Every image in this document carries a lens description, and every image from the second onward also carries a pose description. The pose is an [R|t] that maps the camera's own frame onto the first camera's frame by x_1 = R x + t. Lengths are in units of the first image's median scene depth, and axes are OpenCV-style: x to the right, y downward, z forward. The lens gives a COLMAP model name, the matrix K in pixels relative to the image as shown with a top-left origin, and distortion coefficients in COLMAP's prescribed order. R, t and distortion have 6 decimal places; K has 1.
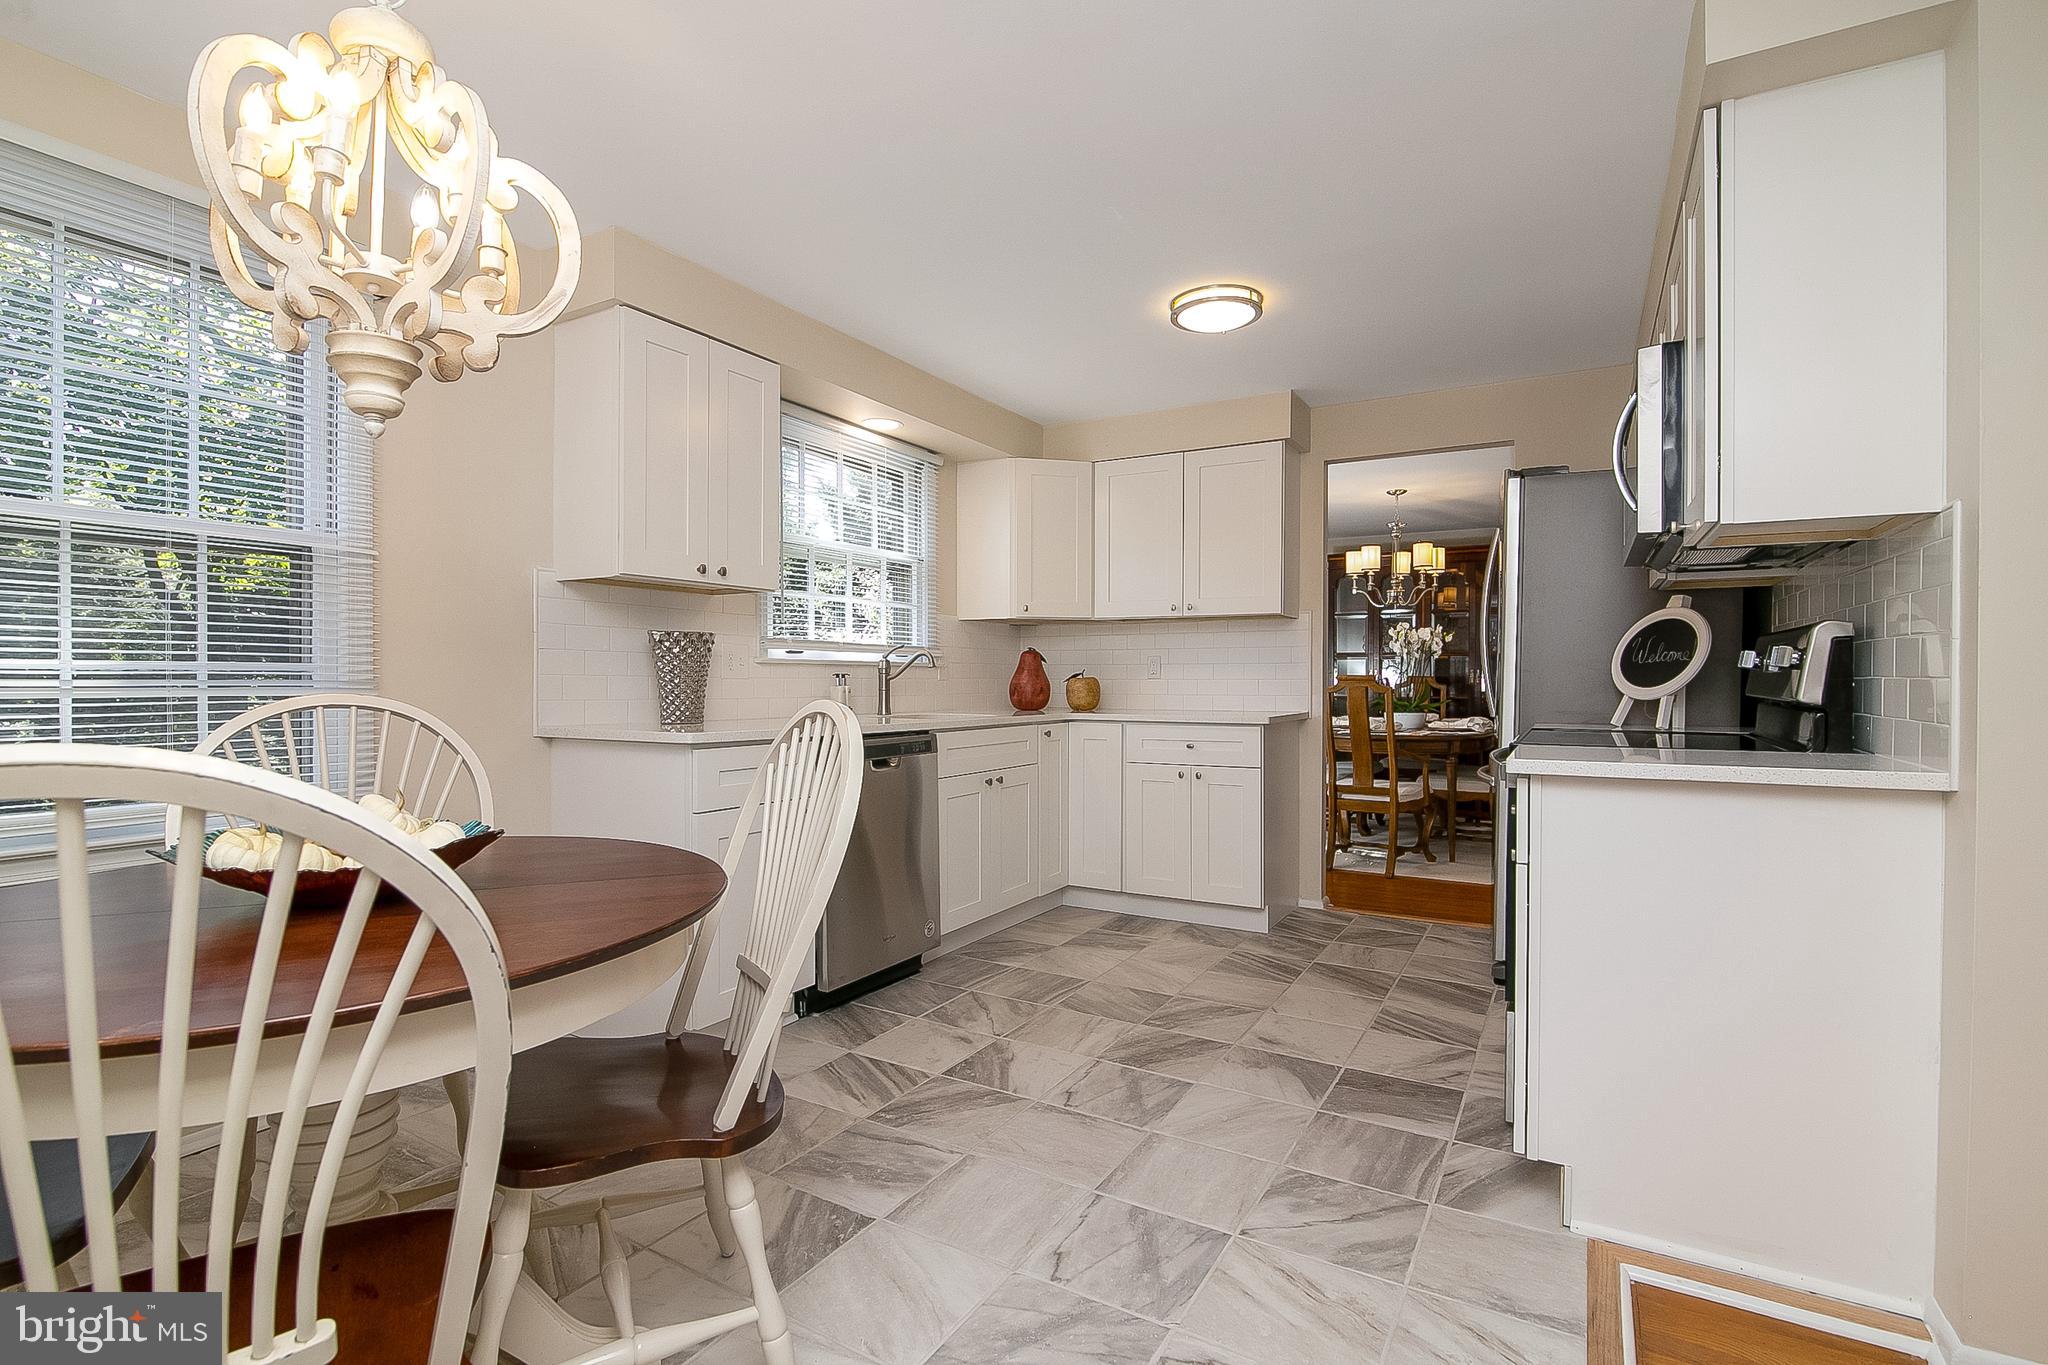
lens RADIAL K [[970.9, 0, 1005.8], [0, 970.9, 680.4], [0, 0, 1]] dist [-0.017925, 0.000433]
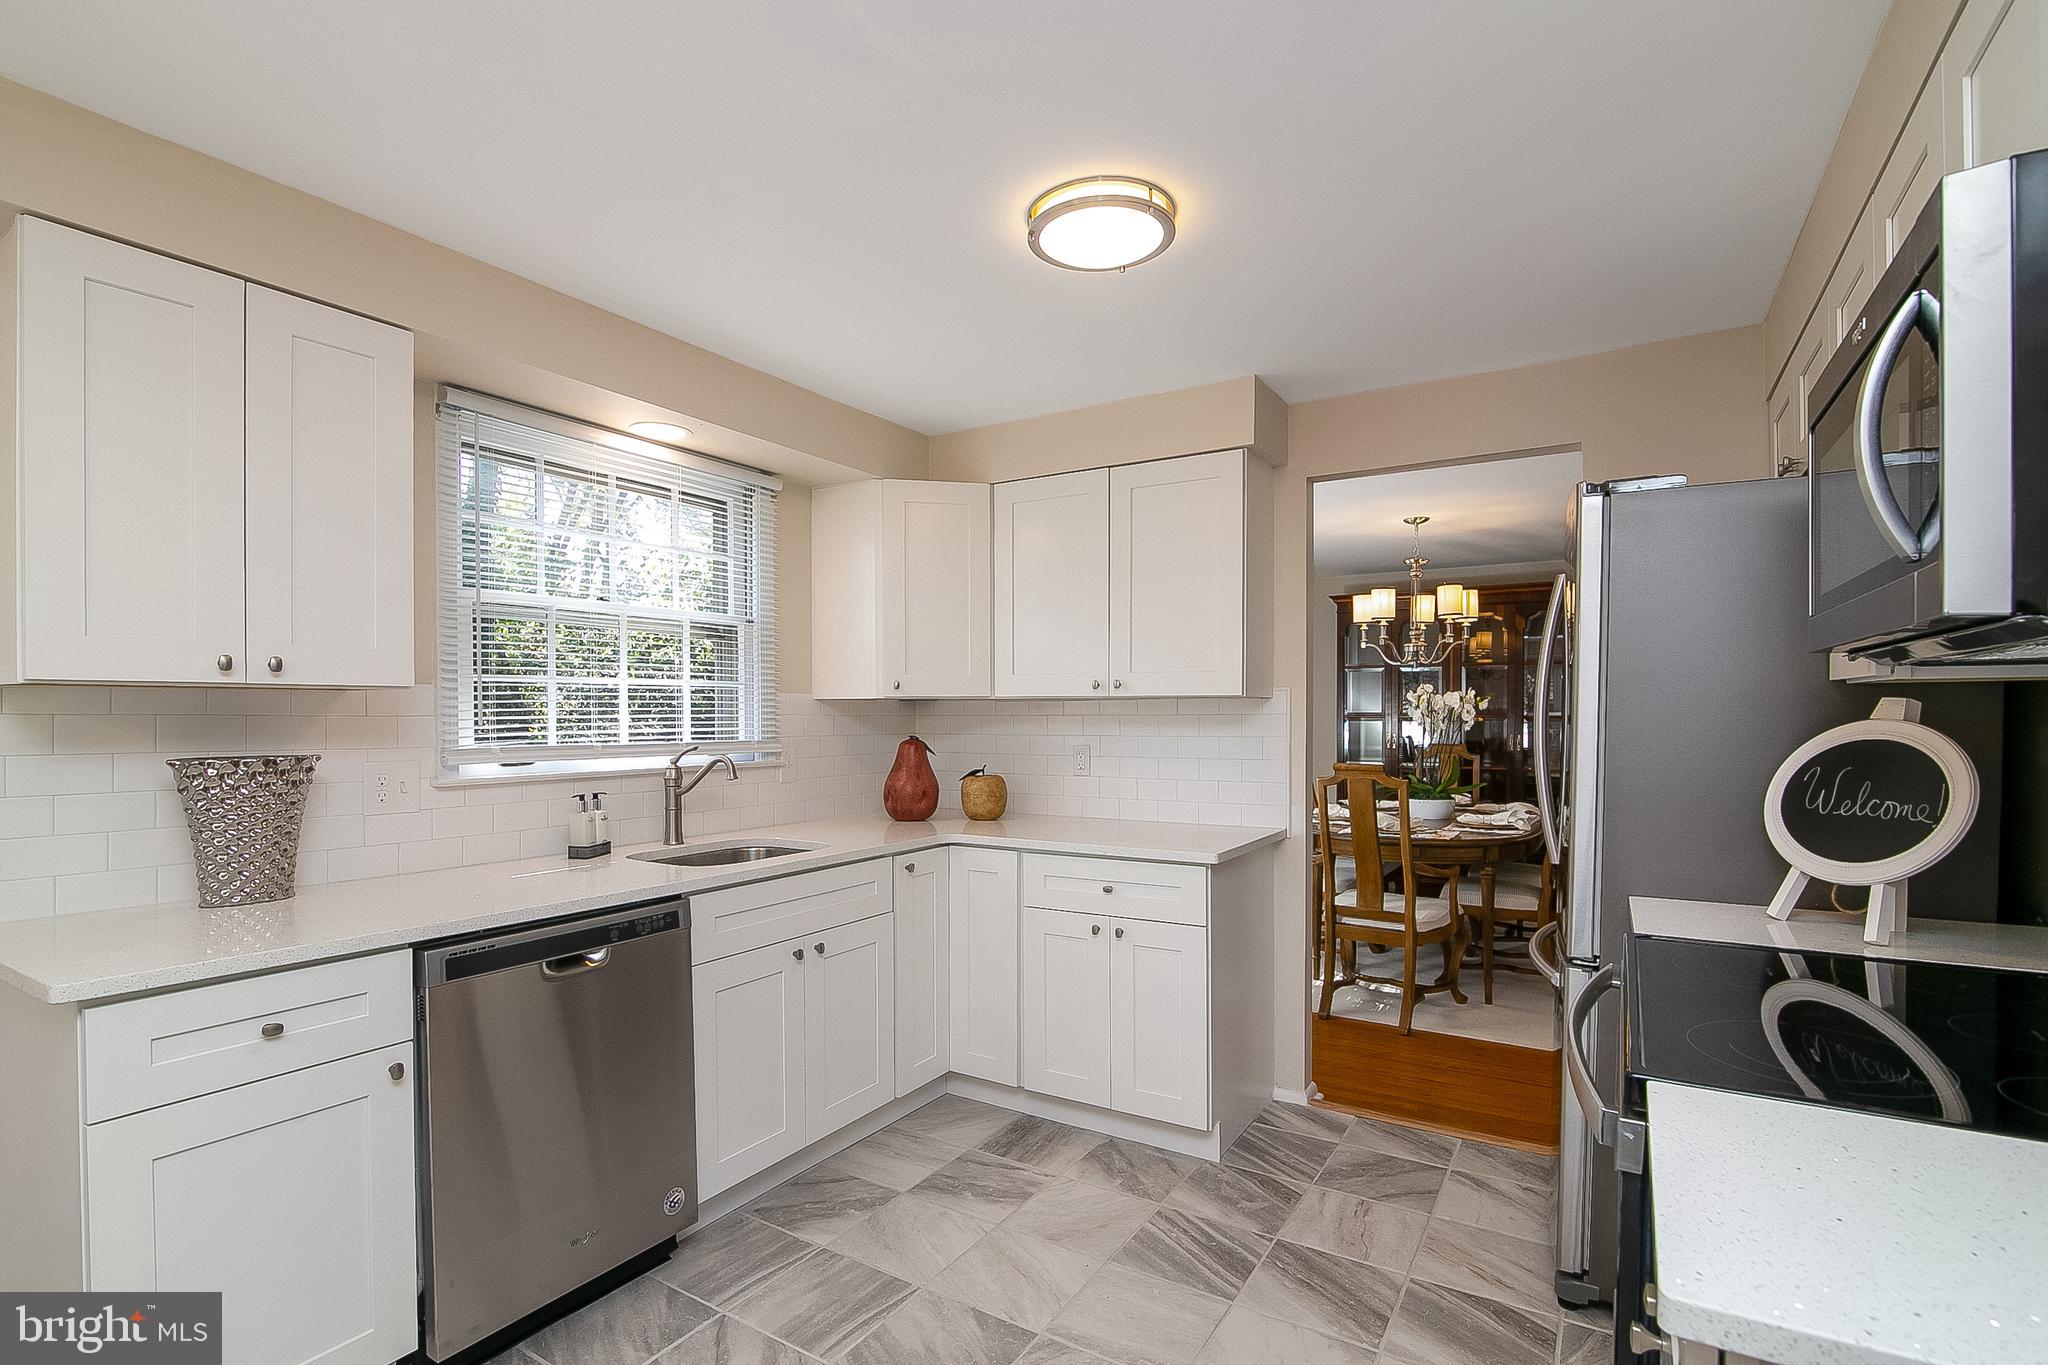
lens RADIAL K [[970.9, 0, 1002.0], [0, 970.9, 718.2], [0, 0, 1]] dist [-0.017925, 0.000433]
pose [[0.999505, -0.004955, -0.031064, 0.137253], [0.005134, 0.999971, 0.005658, -0.059895], [0.031035, -0.005814, 0.999501, 0.304937]]
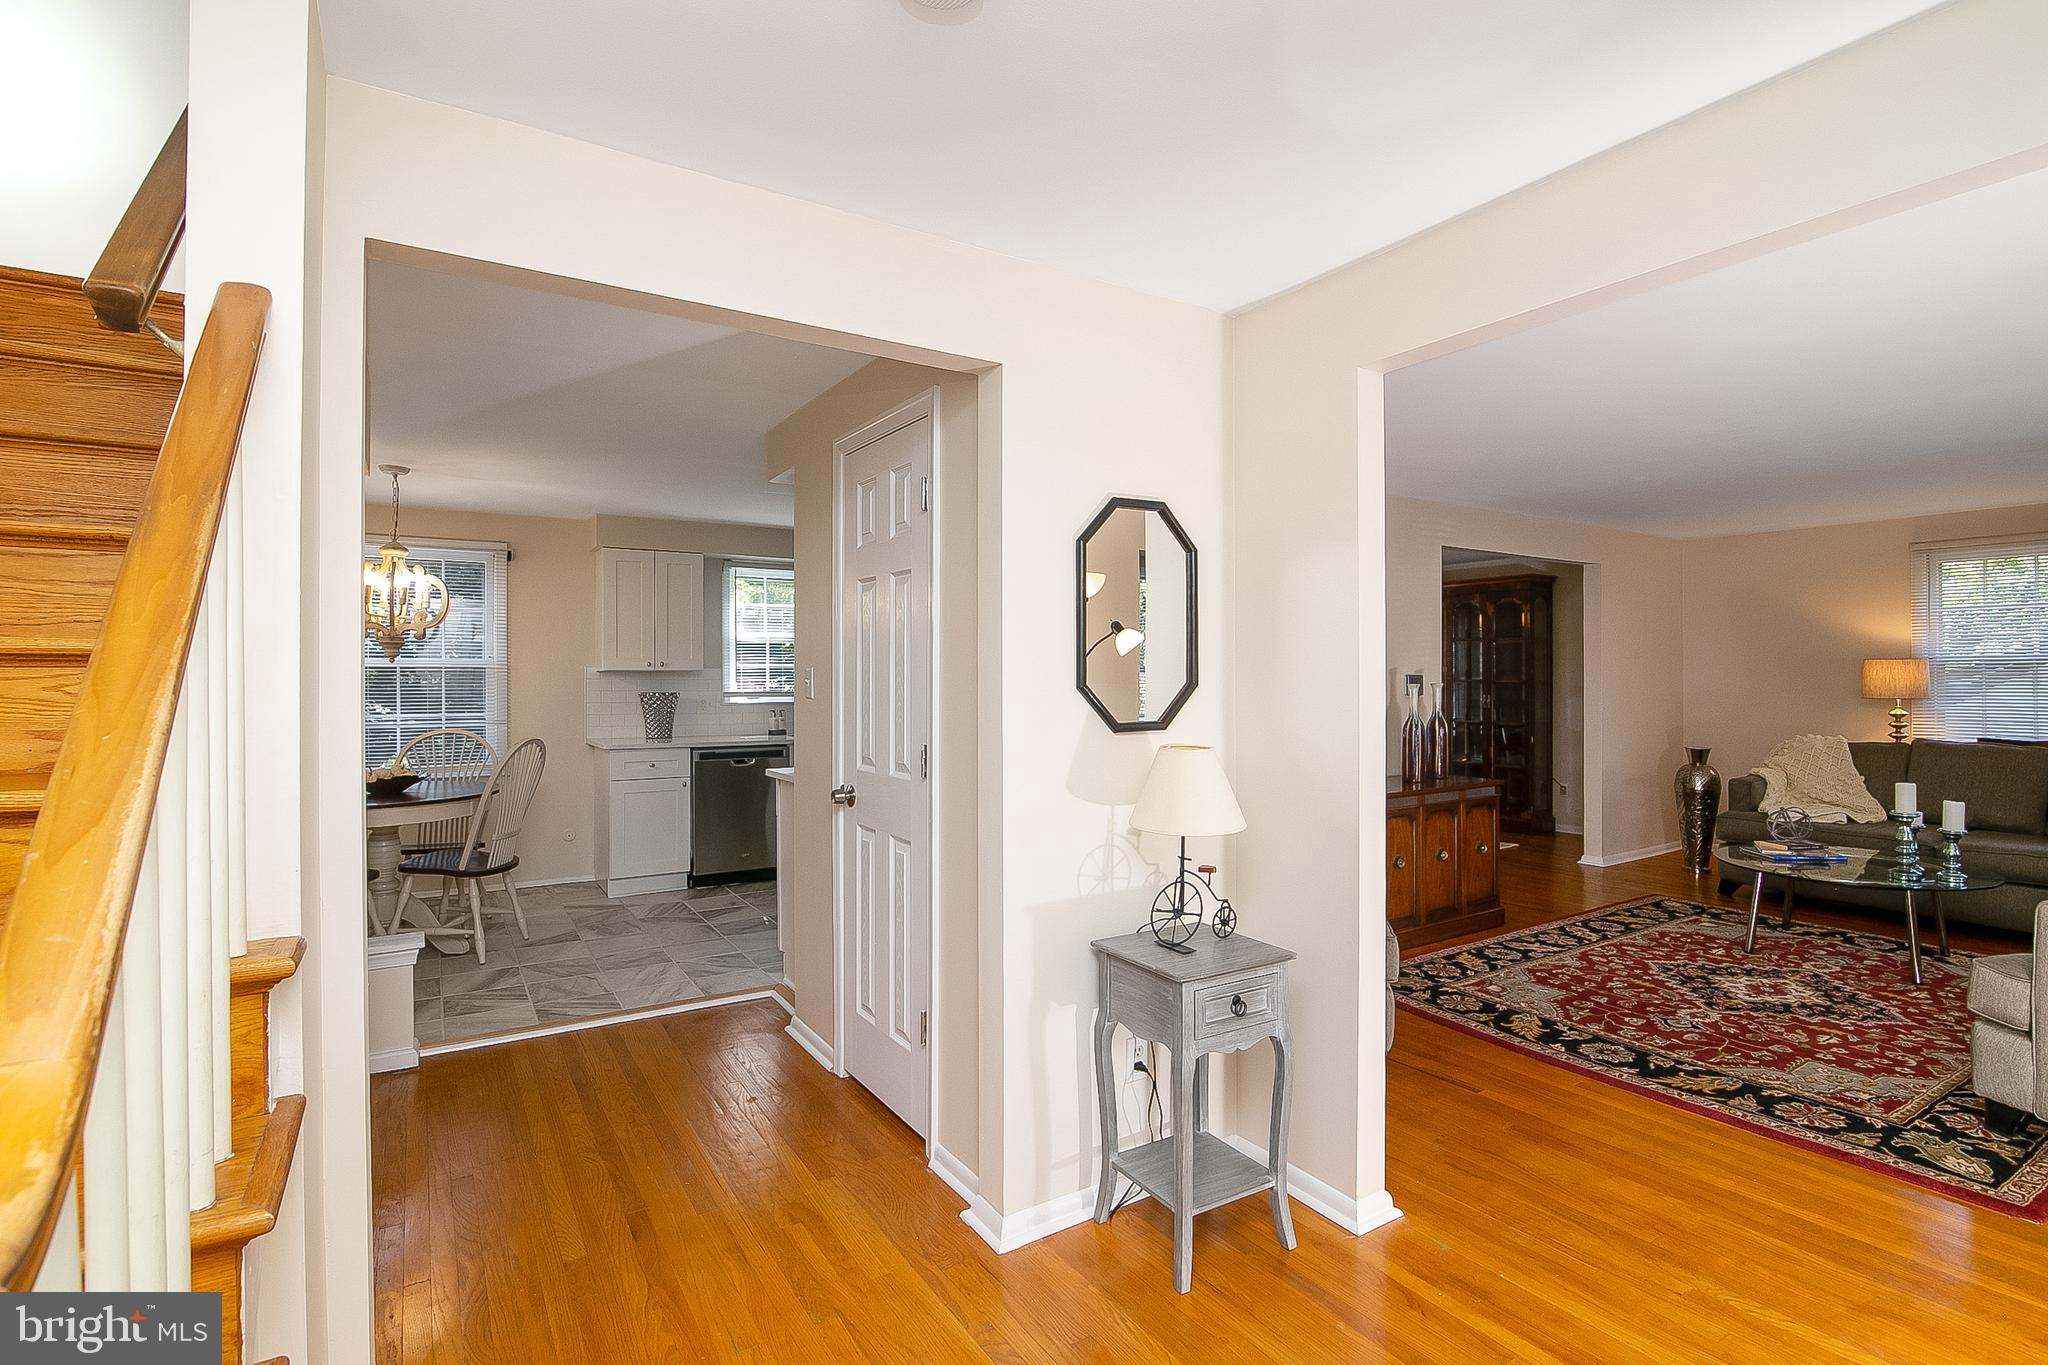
lens RADIAL K [[970.9, 0, 1015.0], [0, 970.9, 676.1], [0, 0, 1]] dist [-0.017925, 0.000433]
pose [[0.892964, 0.004667, -0.450104, 0.963638], [-0.002101, 0.999979, 0.006199, -0.076980], [0.450123, -0.004590, 0.892955, -0.365754]]
